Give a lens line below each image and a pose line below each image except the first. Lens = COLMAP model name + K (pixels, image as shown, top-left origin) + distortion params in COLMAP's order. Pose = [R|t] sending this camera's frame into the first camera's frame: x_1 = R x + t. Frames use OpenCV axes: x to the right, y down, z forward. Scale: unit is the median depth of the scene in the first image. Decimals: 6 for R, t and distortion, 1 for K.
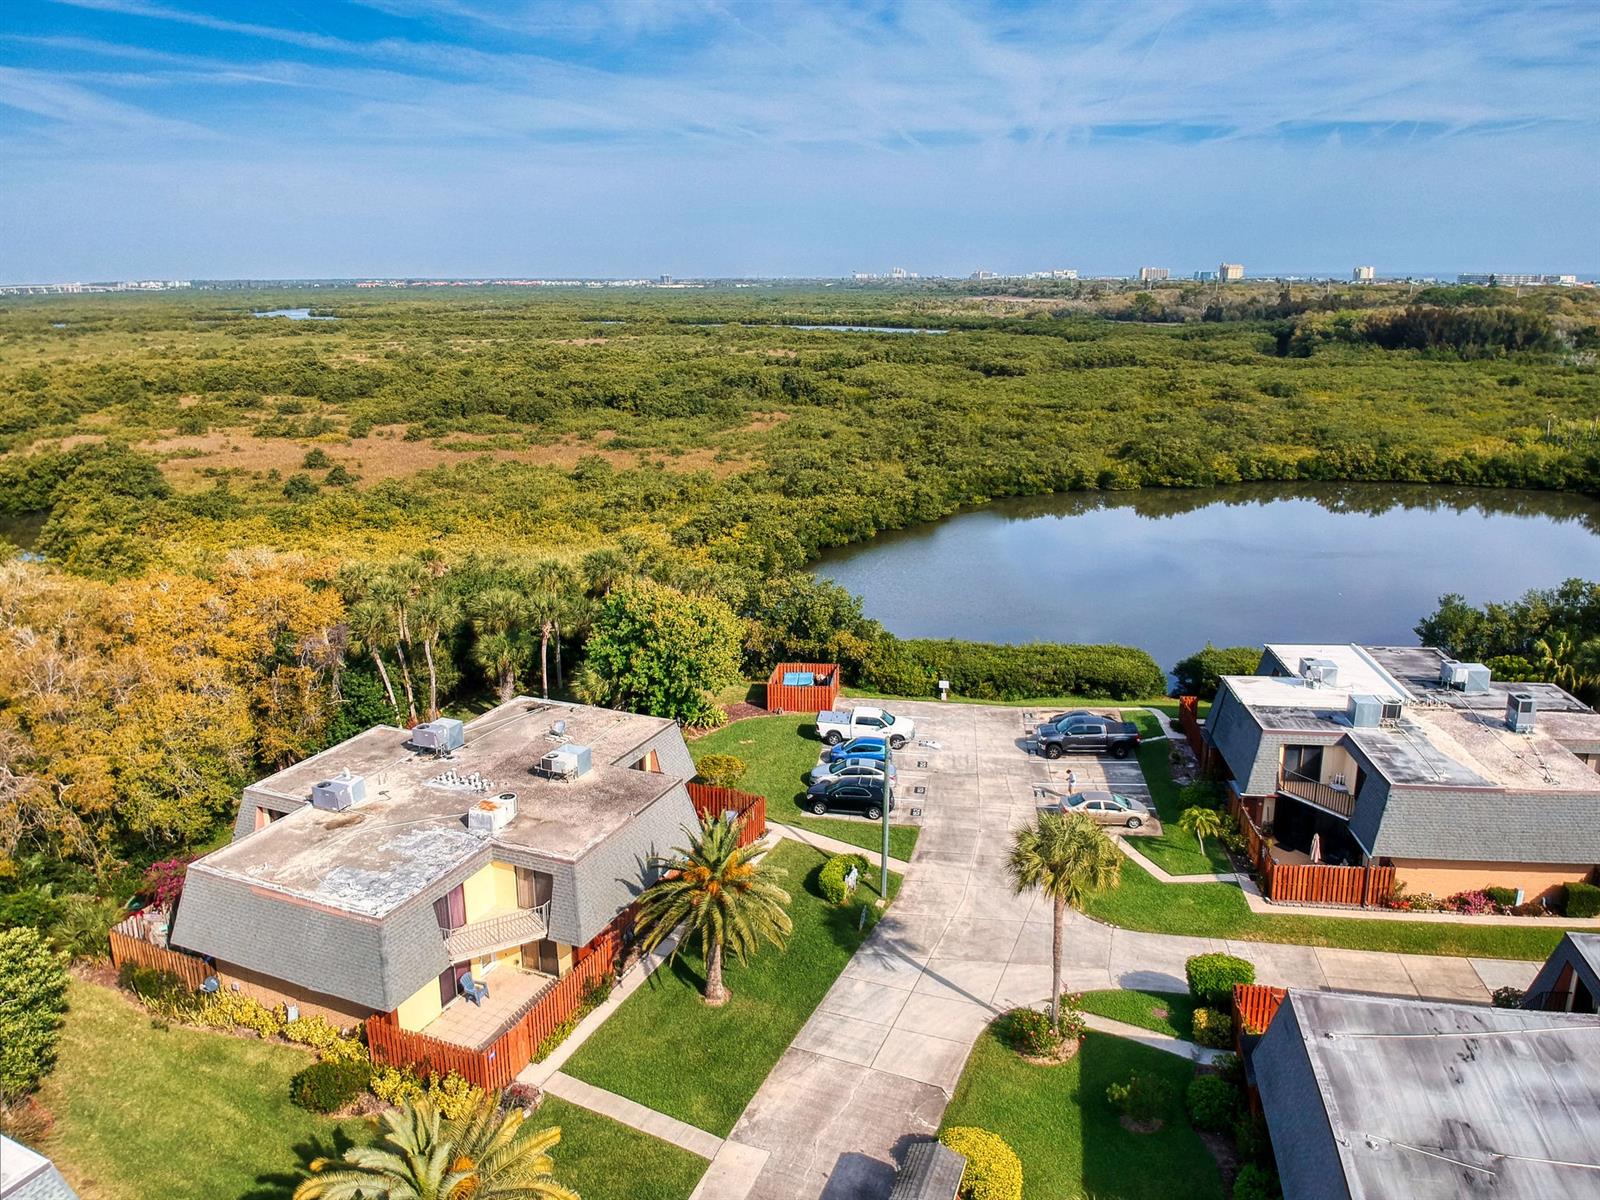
lens RADIAL K [[1177.9, 0, 800.0], [0, 1177.9, 600.0], [0, 0, 1]] dist [0.129042, -0.213139]
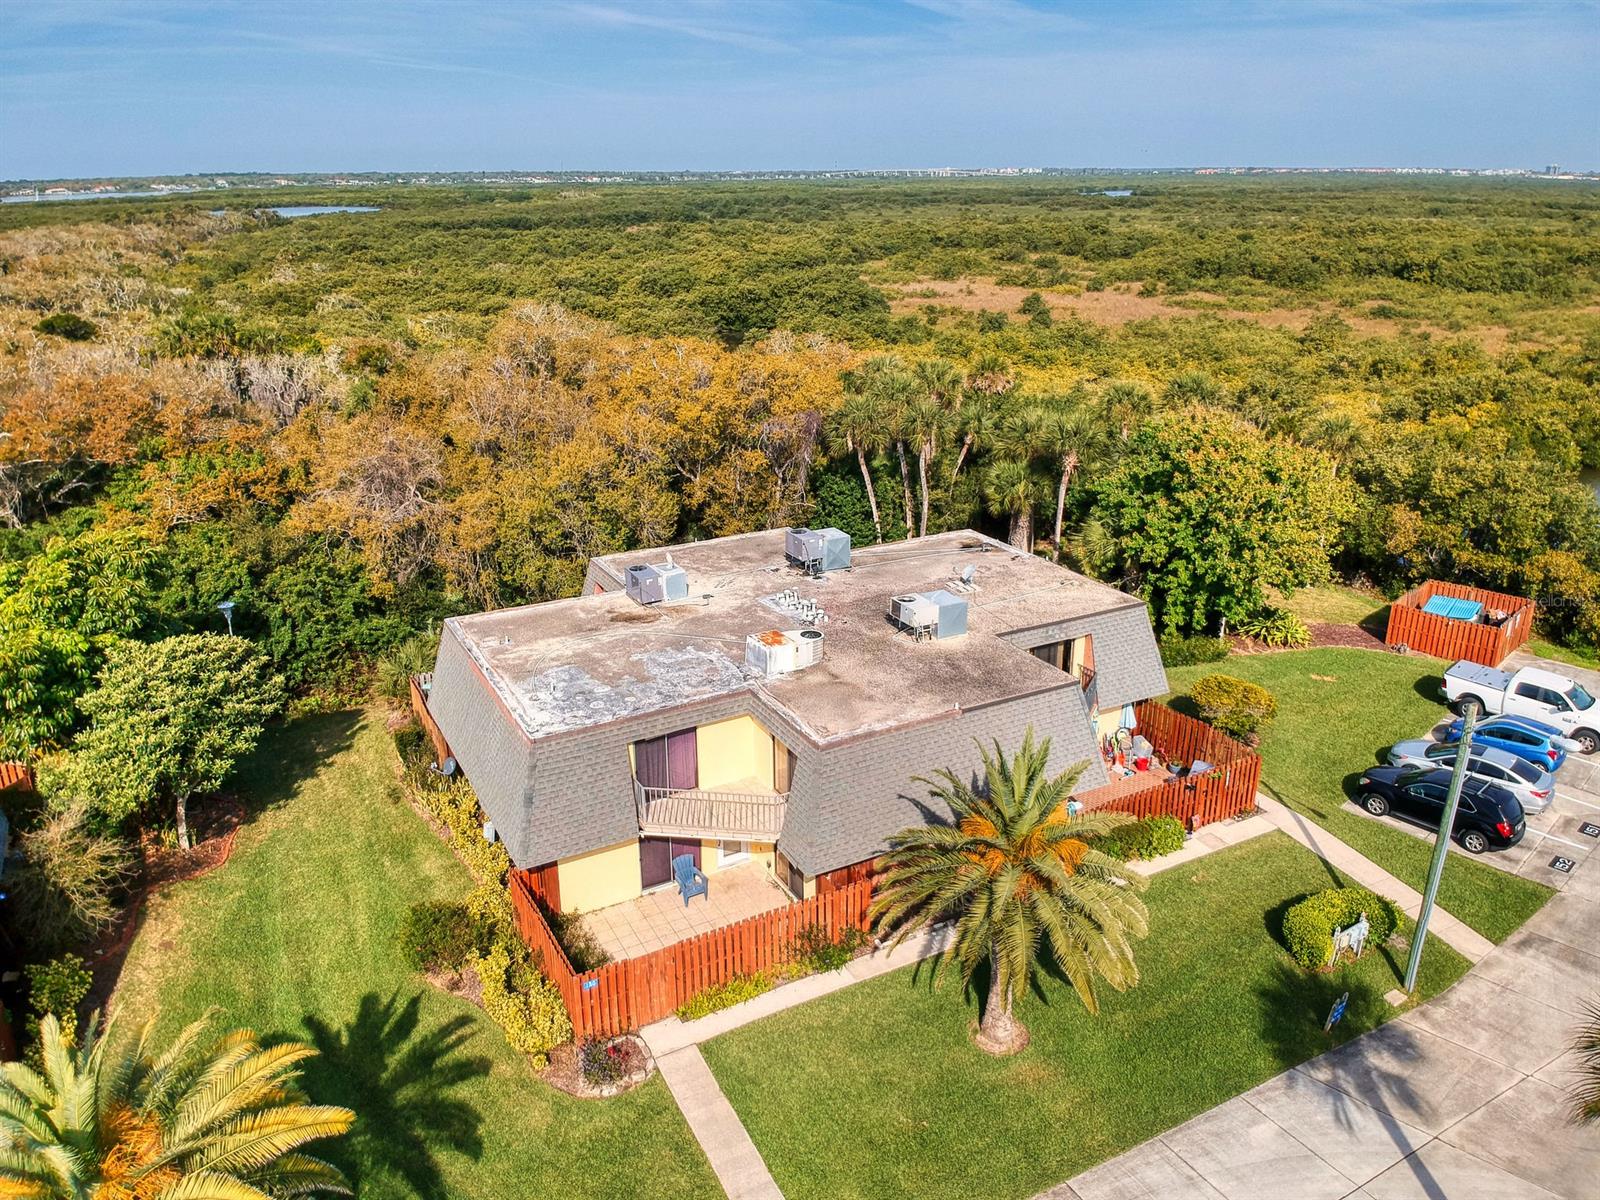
lens RADIAL K [[1177.9, 0, 800.0], [0, 1177.9, 600.0], [0, 0, 1]] dist [0.129042, -0.213139]
pose [[0.797326, 0.212107, -0.565051, 0.096398], [-0.164065, 0.977129, 0.135285, 0.038567], [0.580823, -0.015161, 0.813889, 0.315819]]
